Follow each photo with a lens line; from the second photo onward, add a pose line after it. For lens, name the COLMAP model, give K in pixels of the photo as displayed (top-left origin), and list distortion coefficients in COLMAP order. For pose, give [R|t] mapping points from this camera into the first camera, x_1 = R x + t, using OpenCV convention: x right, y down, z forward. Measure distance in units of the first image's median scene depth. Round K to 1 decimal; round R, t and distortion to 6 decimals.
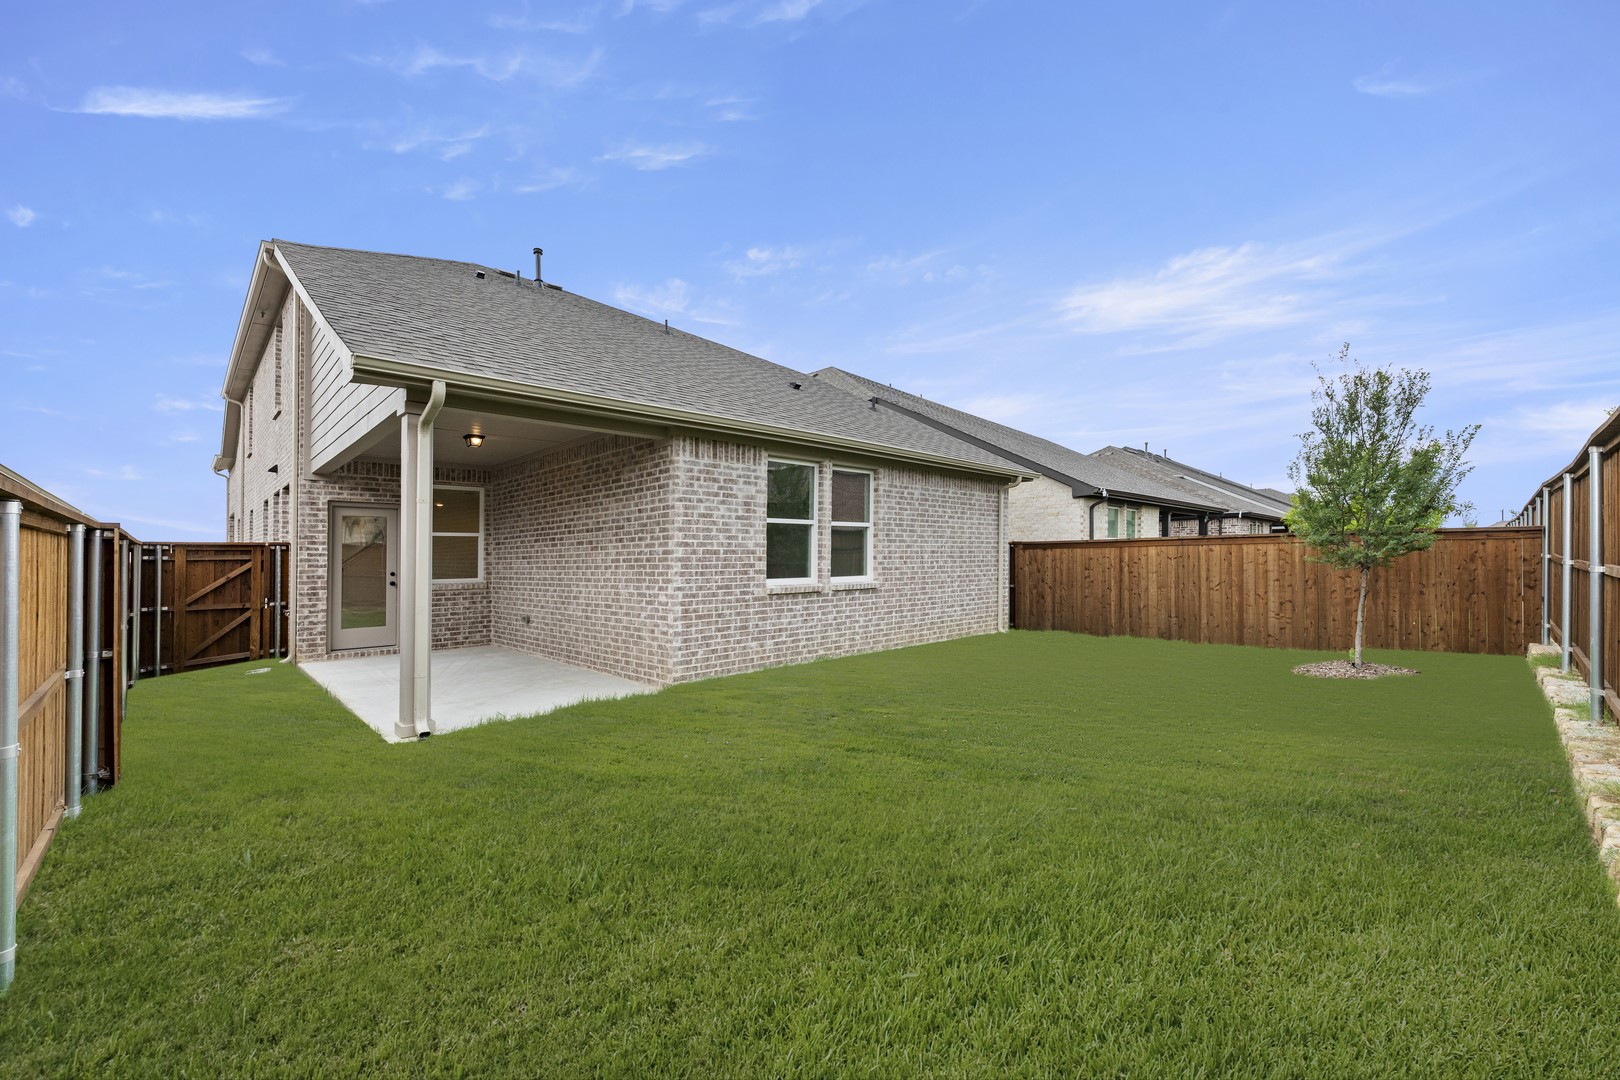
lens RADIAL K [[648.0, 0, 813.0], [0, 648.0, 541.3], [0, 0, 1]] dist [-0.000439, -0.000018]
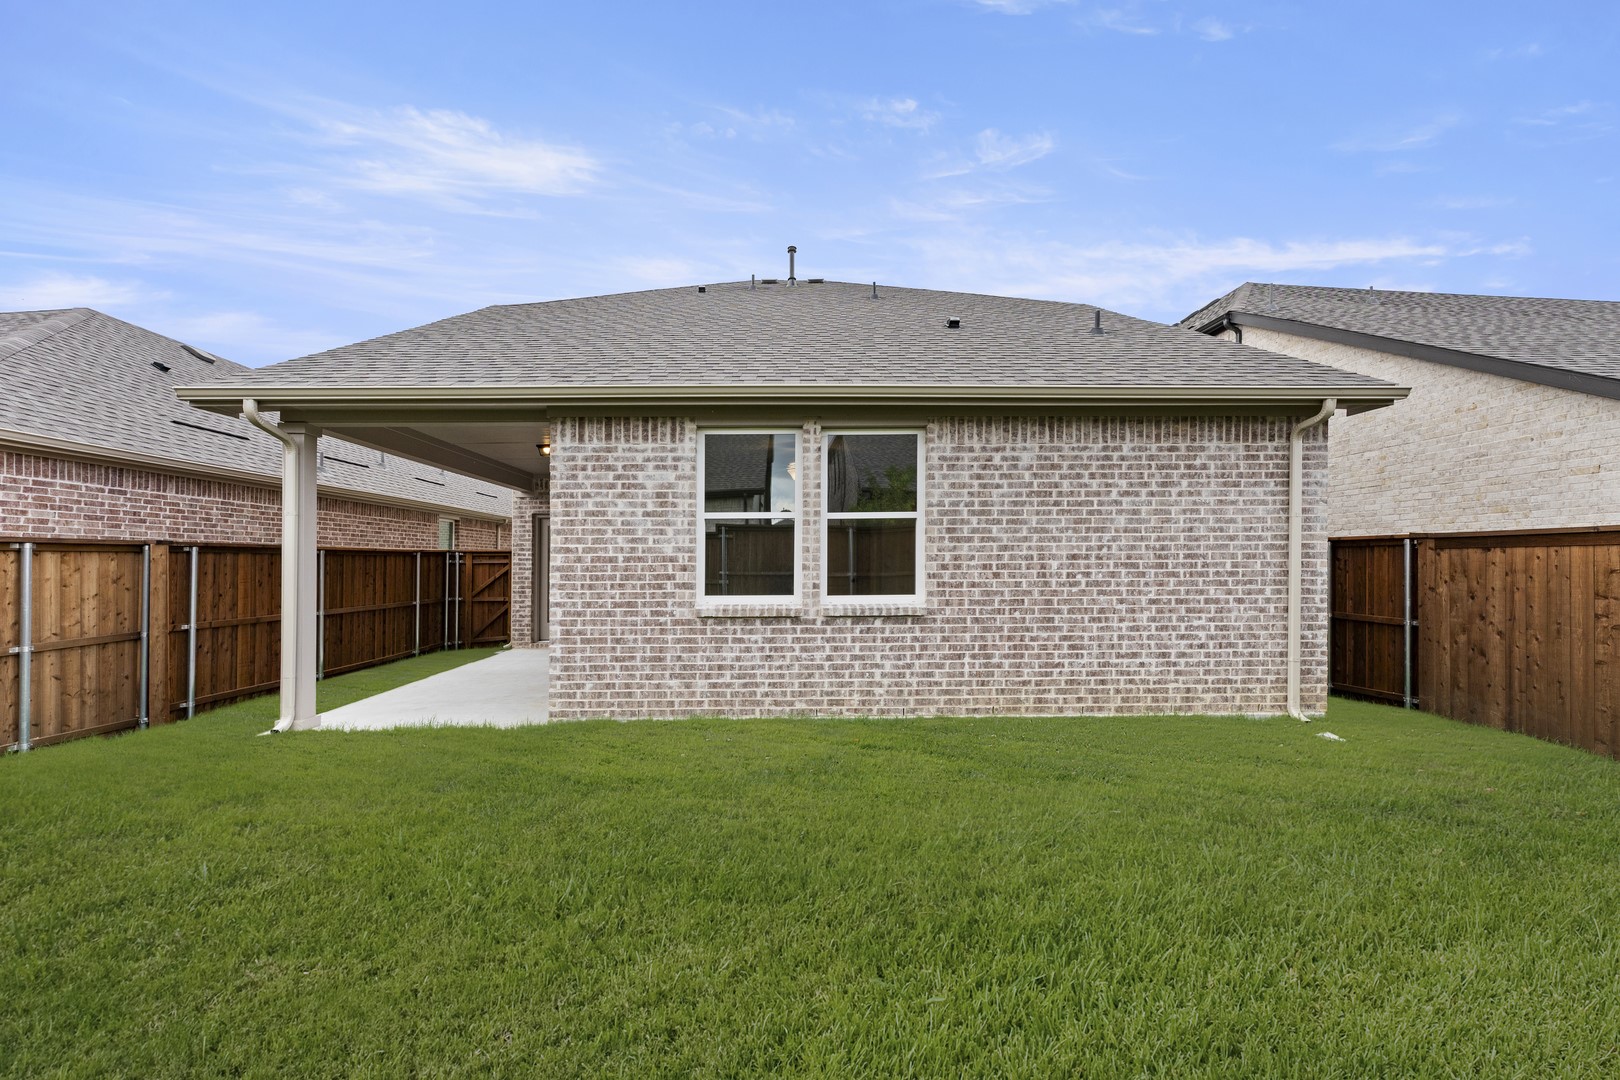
lens RADIAL K [[648.0, 0, 813.0], [0, 648.0, 541.3], [0, 0, 1]] dist [-0.000439, -0.000018]
pose [[0.731159, -0.015995, -0.682019, 0.536308], [0.016559, 0.999847, -0.005697, 0.002993], [0.682006, -0.007128, 0.731312, 0.564749]]
